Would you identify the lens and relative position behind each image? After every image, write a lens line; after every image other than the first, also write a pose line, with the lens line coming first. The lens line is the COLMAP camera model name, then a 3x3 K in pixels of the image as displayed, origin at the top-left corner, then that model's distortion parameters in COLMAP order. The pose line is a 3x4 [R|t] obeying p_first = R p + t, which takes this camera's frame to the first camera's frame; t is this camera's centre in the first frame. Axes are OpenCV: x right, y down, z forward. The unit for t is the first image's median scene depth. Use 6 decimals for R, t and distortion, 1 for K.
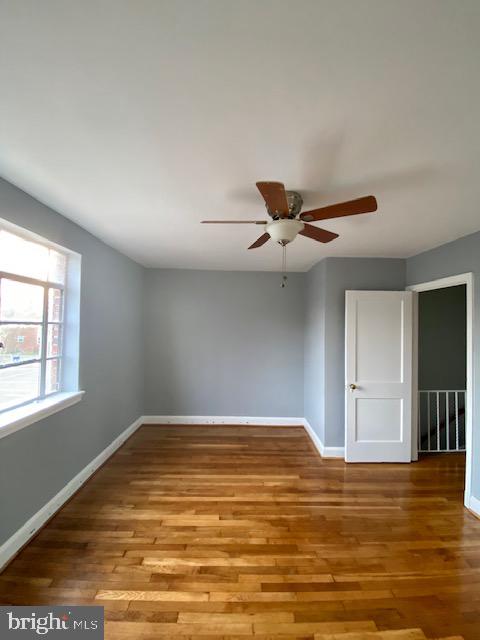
lens RADIAL K [[257.4, 0, 242.0], [0, 257.4, 321.2], [0, 0, 1]] dist [0.032090, -0.026954]
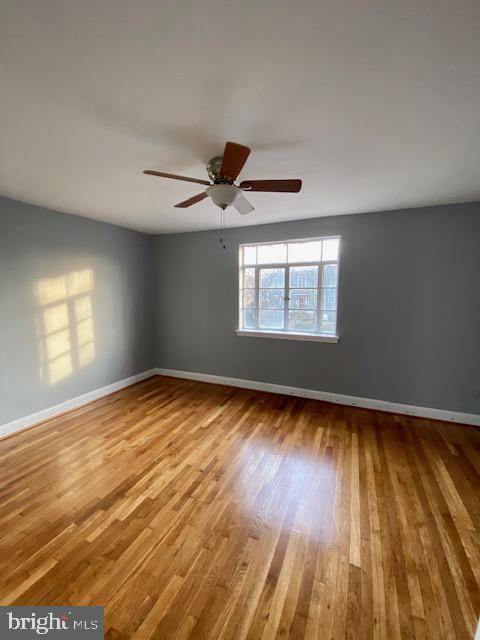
lens RADIAL K [[257.4, 0, 242.0], [0, 257.4, 321.2], [0, 0, 1]] dist [0.032090, -0.026954]
pose [[-0.415055, 0.083994, -0.905911, 1.079669], [0.011543, 0.996135, 0.087071, 0.079188], [0.909723, 0.025682, -0.414420, 1.422677]]
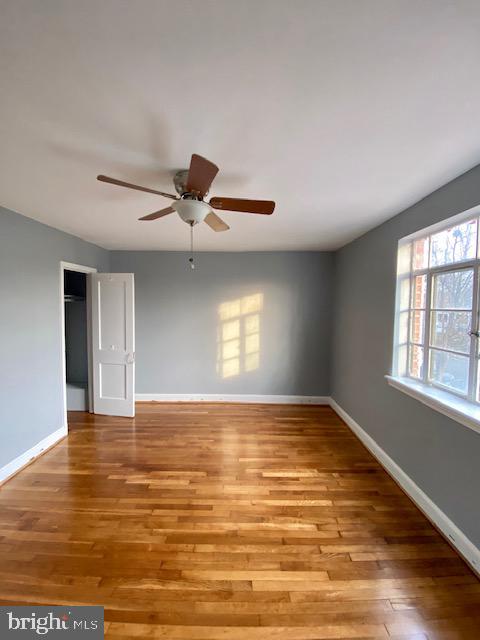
lens RADIAL K [[257.4, 0, 242.0], [0, 257.4, 321.2], [0, 0, 1]] dist [0.032090, -0.026954]
pose [[-0.999065, -0.033369, 0.027486, -0.061769], [-0.032412, 0.998877, 0.034558, 0.032921], [-0.028609, 0.033635, -0.999025, 1.856074]]
